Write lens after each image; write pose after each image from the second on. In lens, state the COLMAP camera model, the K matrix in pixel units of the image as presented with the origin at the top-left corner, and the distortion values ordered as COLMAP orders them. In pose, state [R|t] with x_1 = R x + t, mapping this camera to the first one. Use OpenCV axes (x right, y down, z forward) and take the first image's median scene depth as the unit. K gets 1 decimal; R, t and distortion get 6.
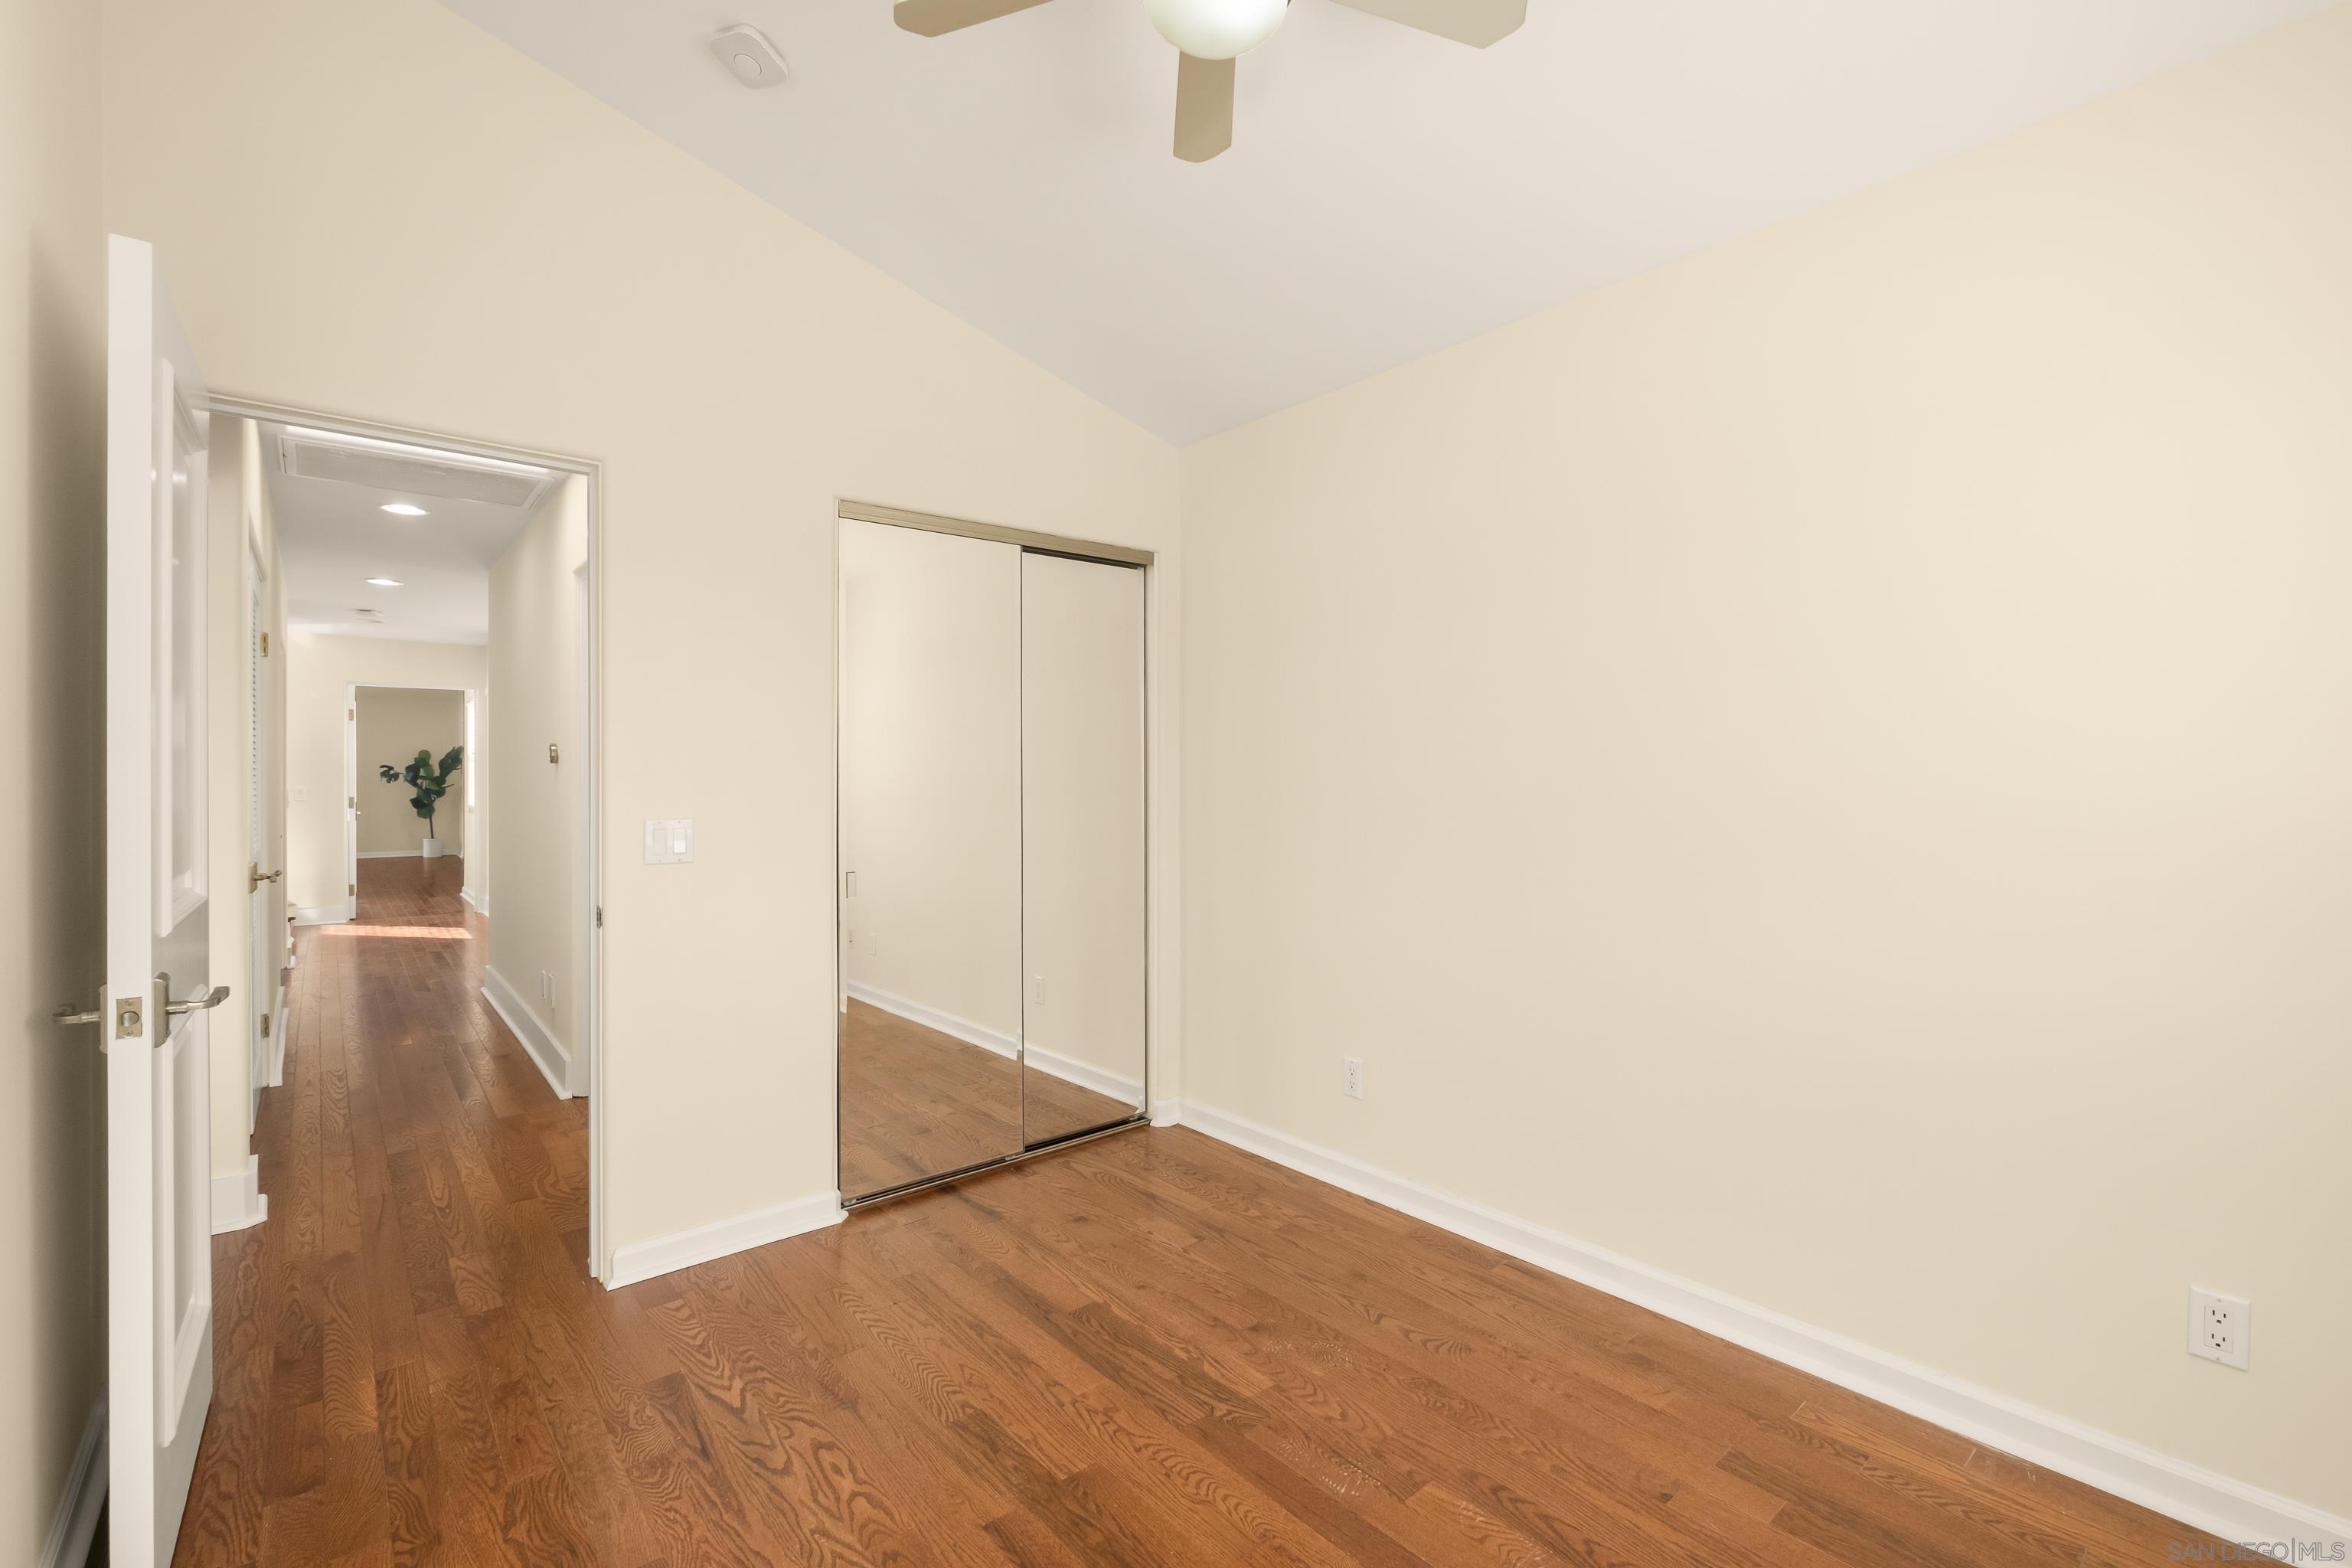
lens RADIAL K [[1026.4, 0, 1176.1], [0, 1026.4, 784.1], [0, 0, 1]] dist [-0.001291, 0.000413]
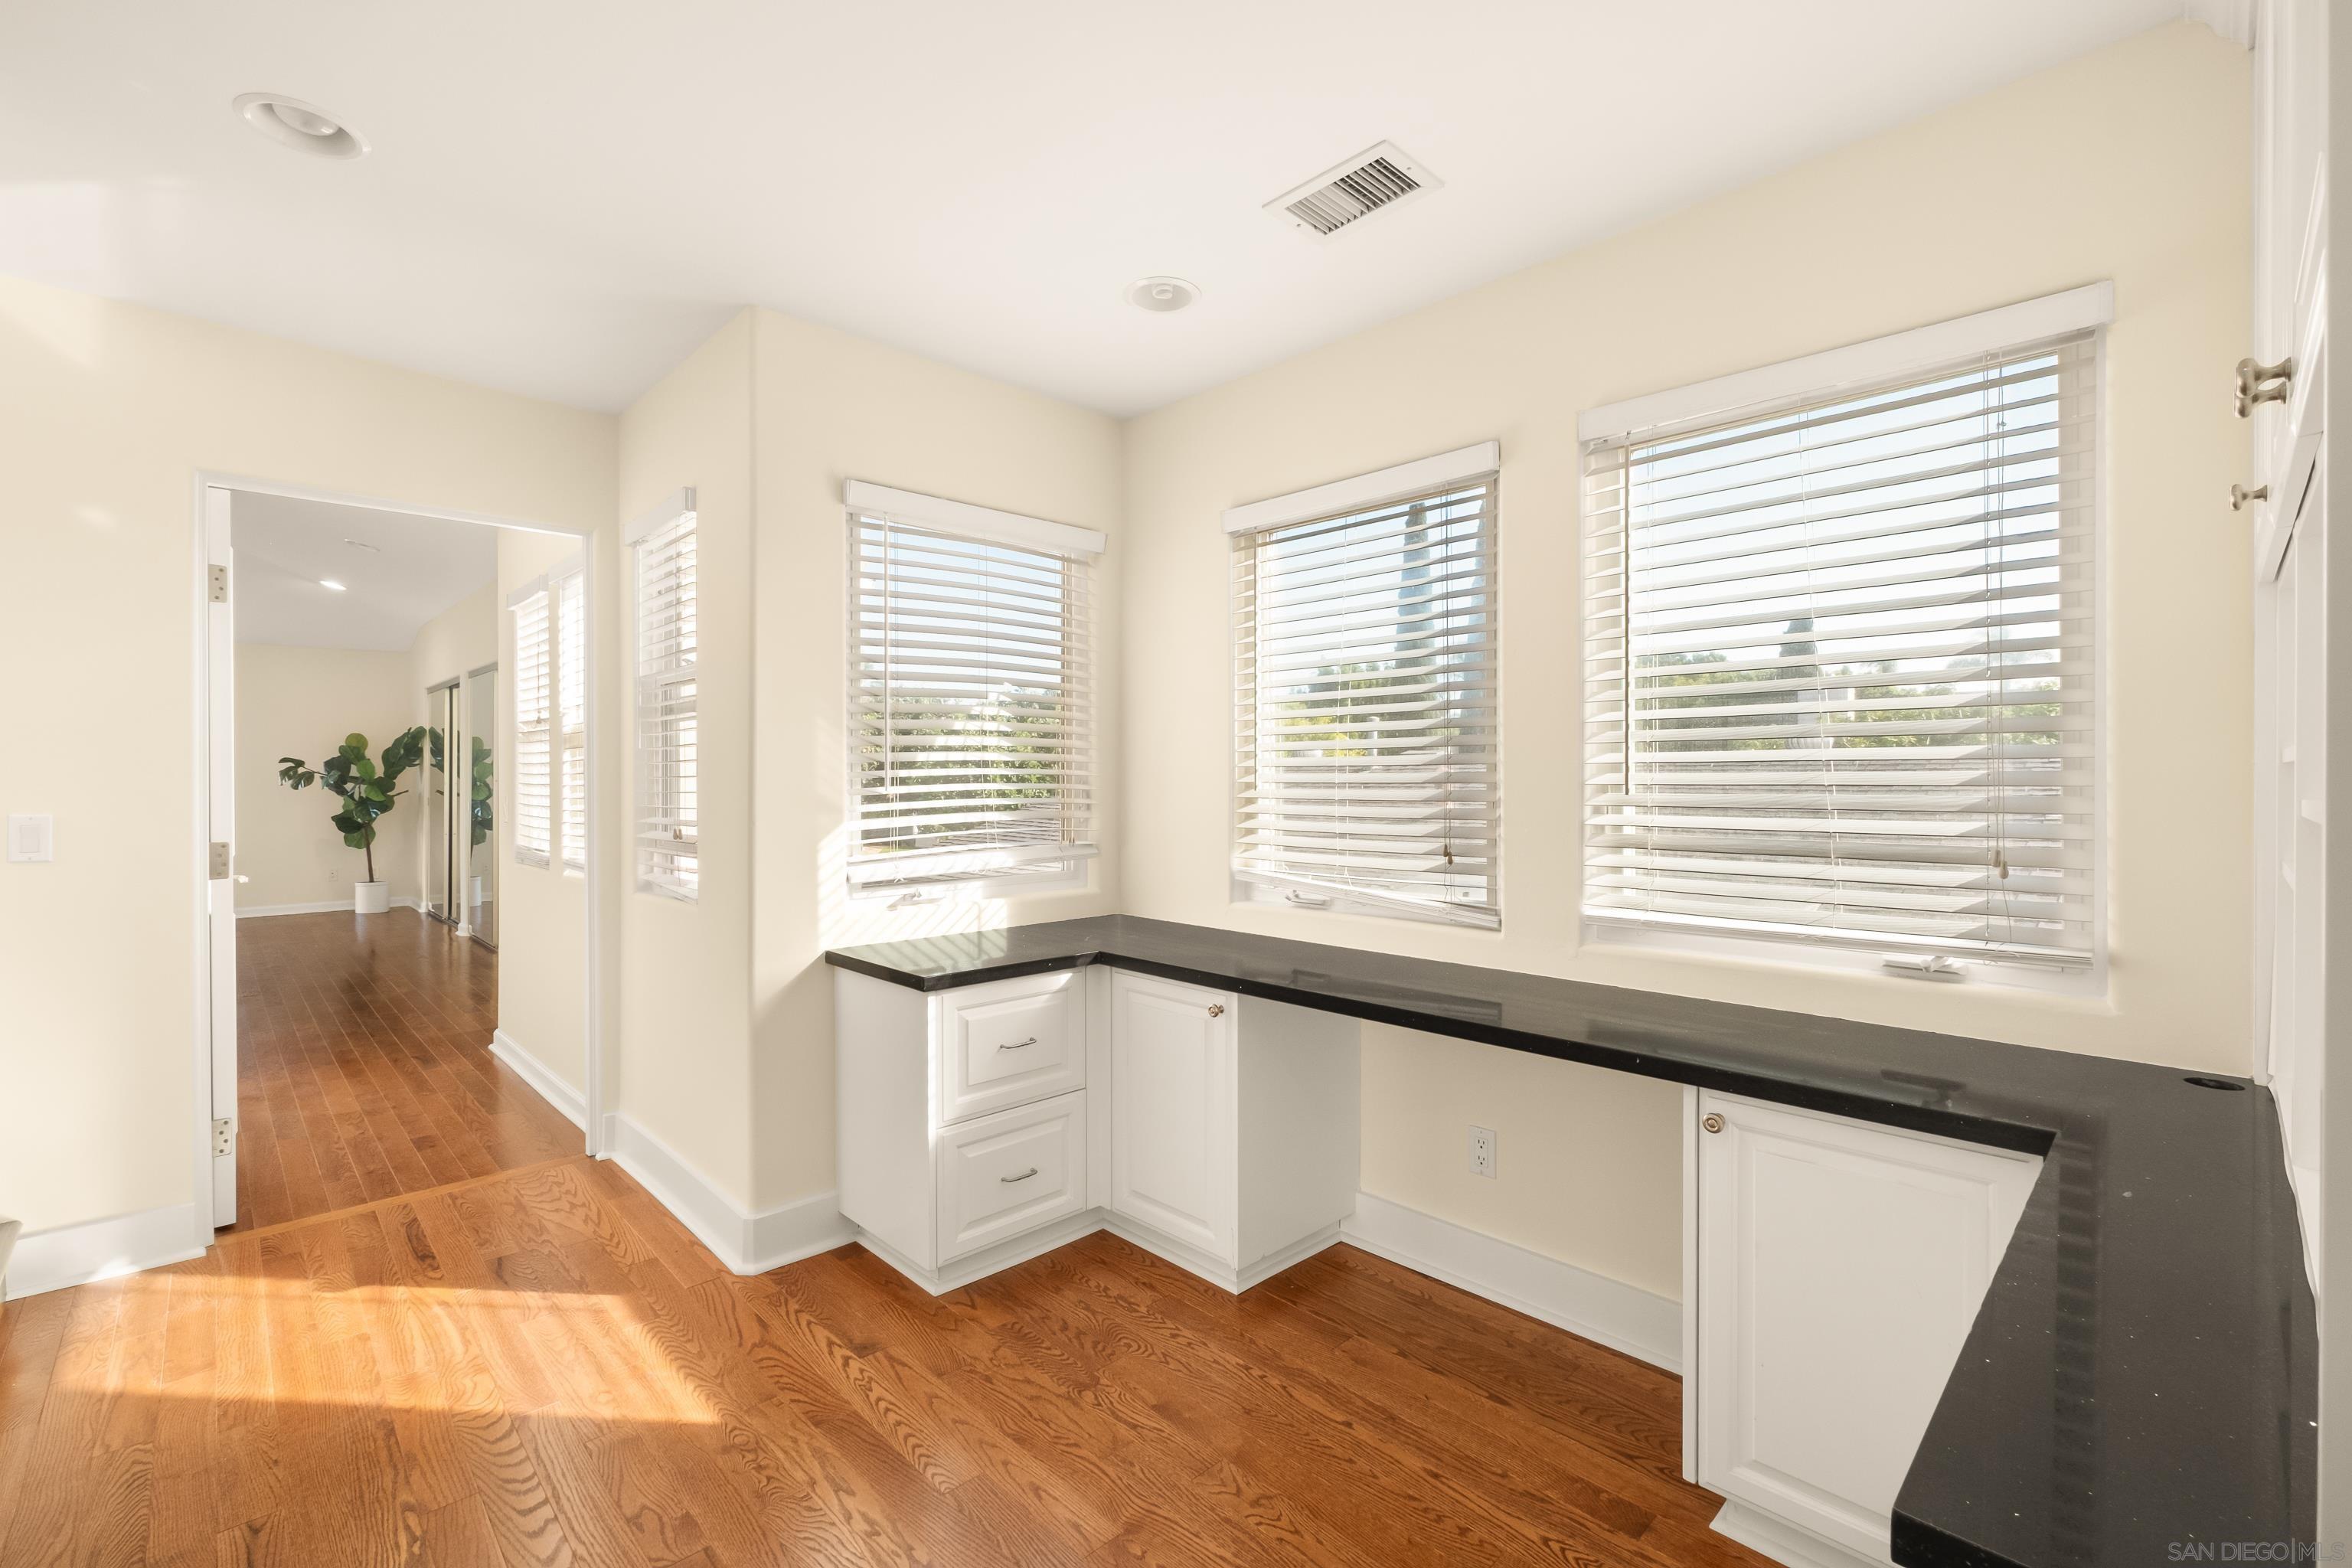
lens RADIAL K [[1026.4, 0, 1181.0], [0, 1026.4, 787.5], [0, 0, 1]] dist [-0.001291, 0.000413]
pose [[0.997523, -0.002991, 0.070276, -0.311005], [0.002693, 0.999987, 0.004349, -0.003133], [-0.070288, -0.004149, 0.997518, 0.389458]]
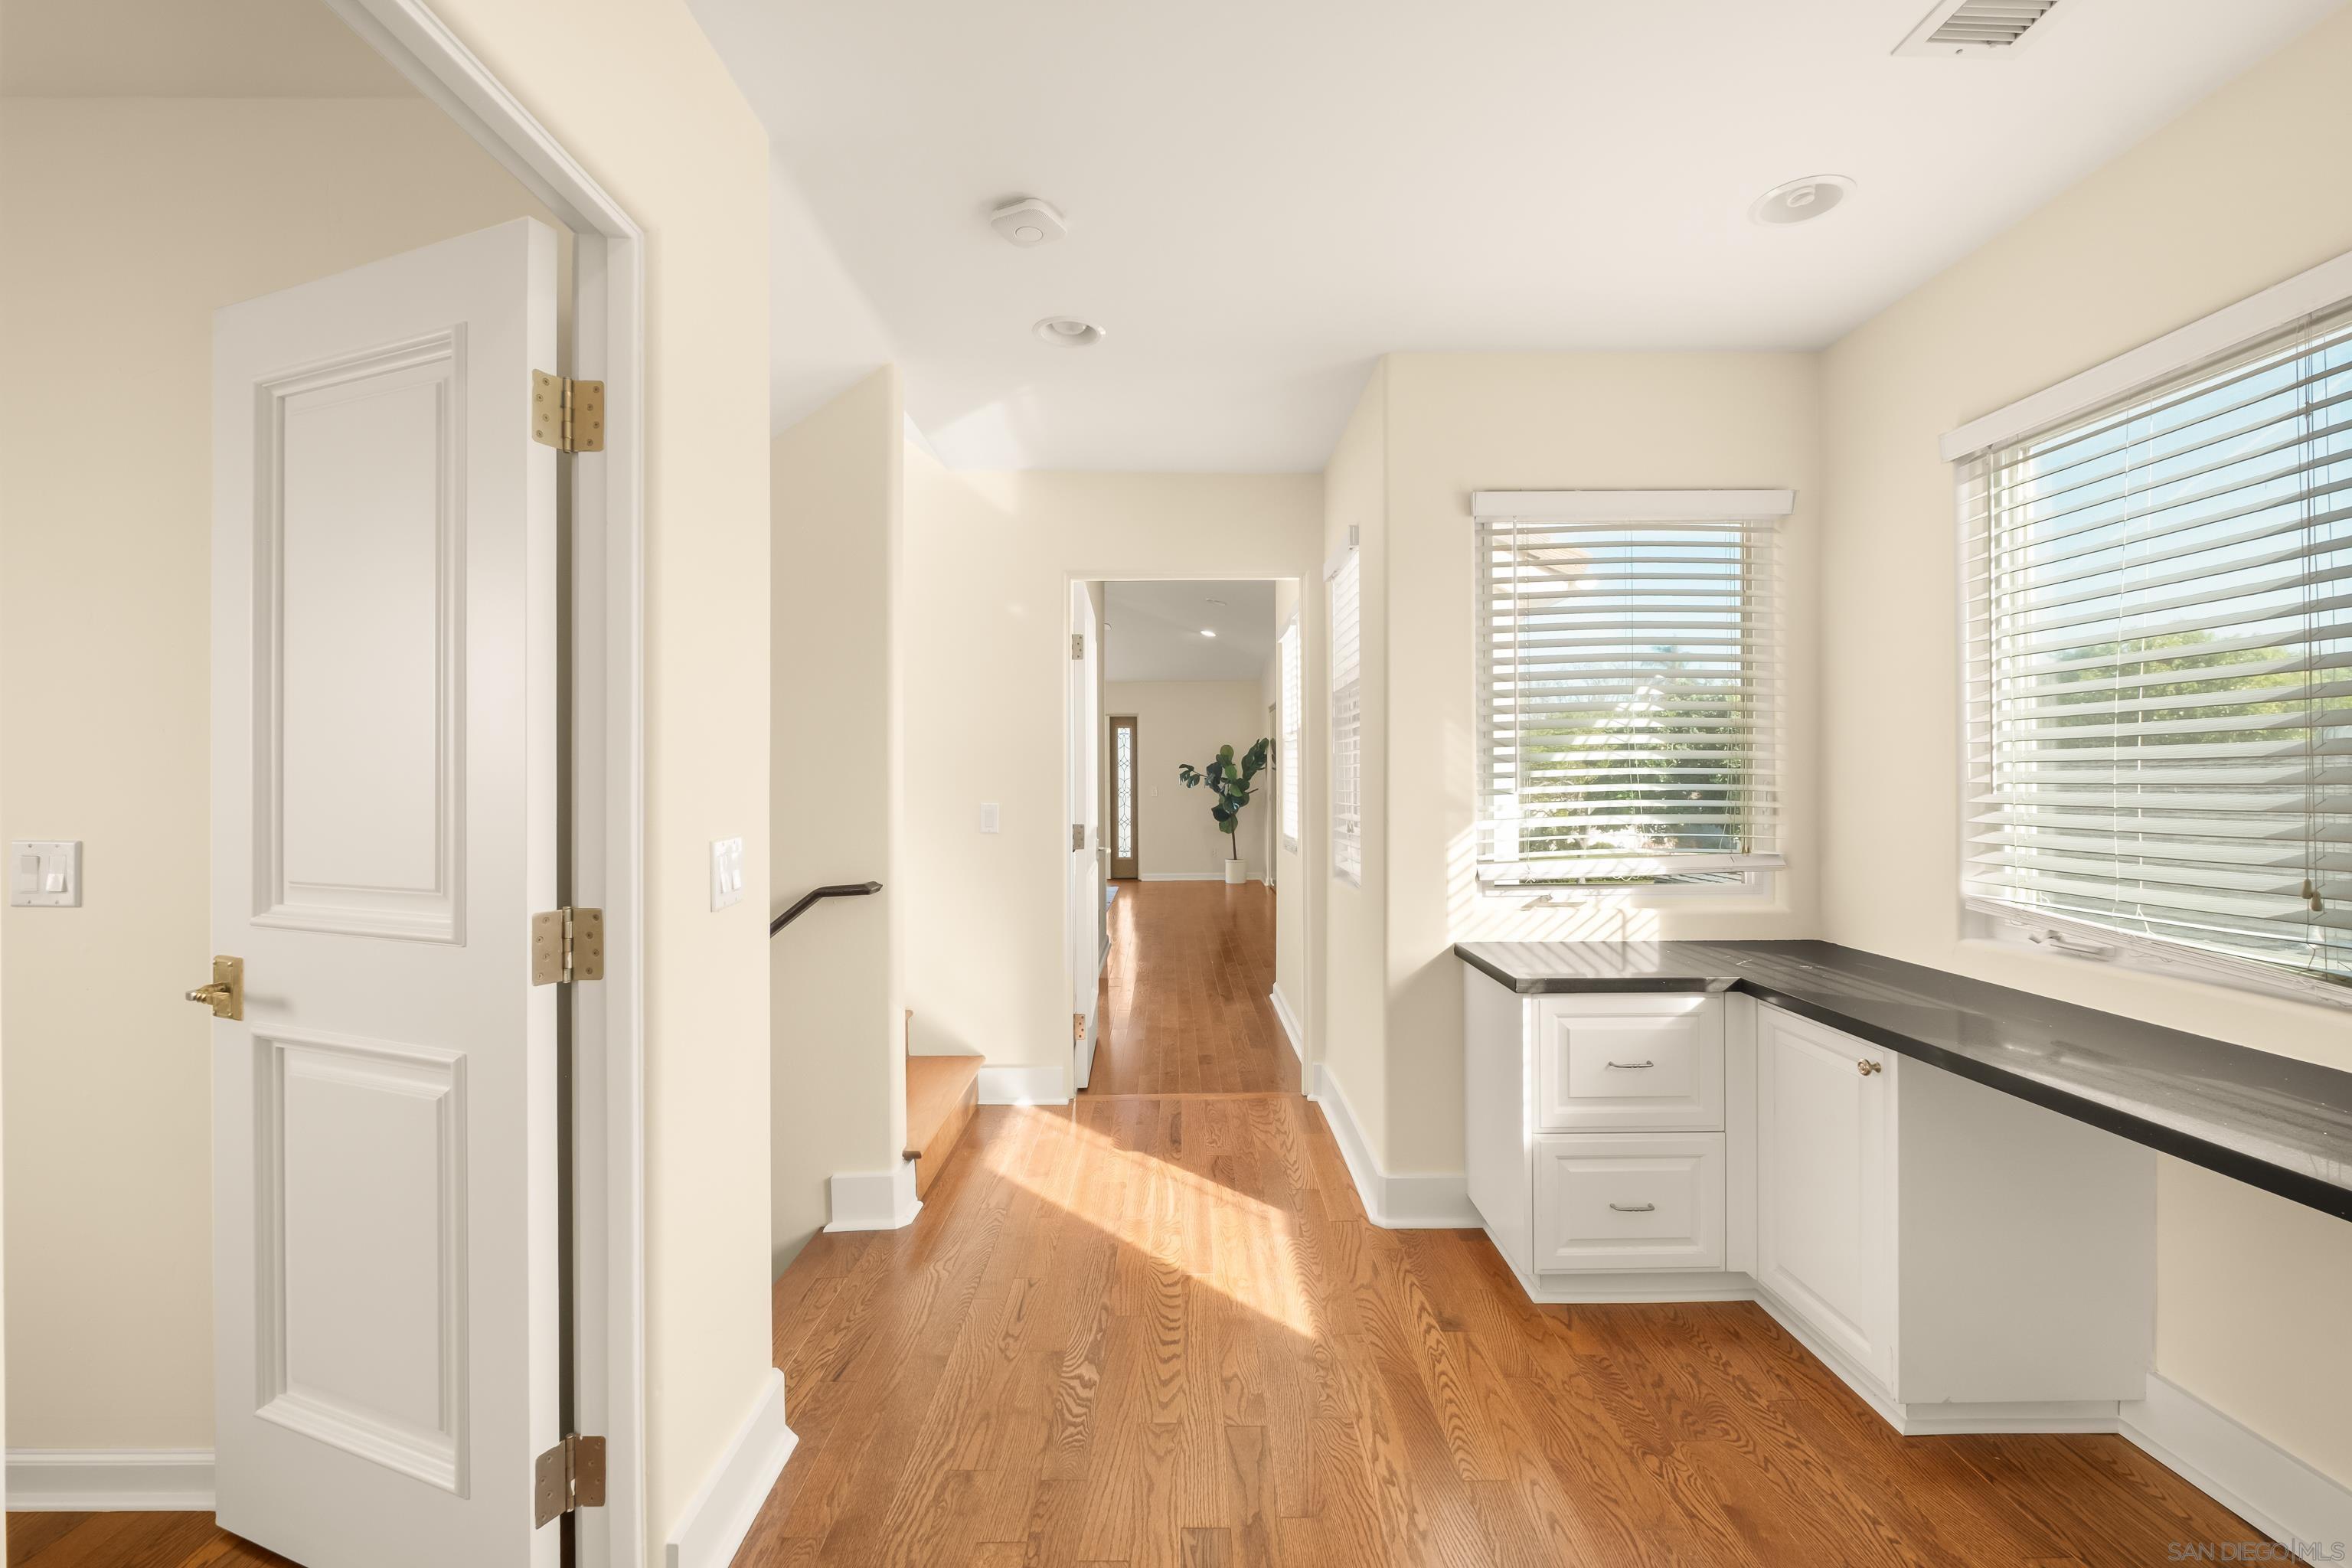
lens RADIAL K [[1026.4, 0, 1172.9], [0, 1026.4, 784.9], [0, 0, 1]] dist [-0.001291, 0.000413]
pose [[0.768484, -0.001941, -0.639866, -0.279306], [0.002800, 0.999996, 0.000329, -0.003339], [0.639863, -0.002045, 0.768486, 0.394355]]
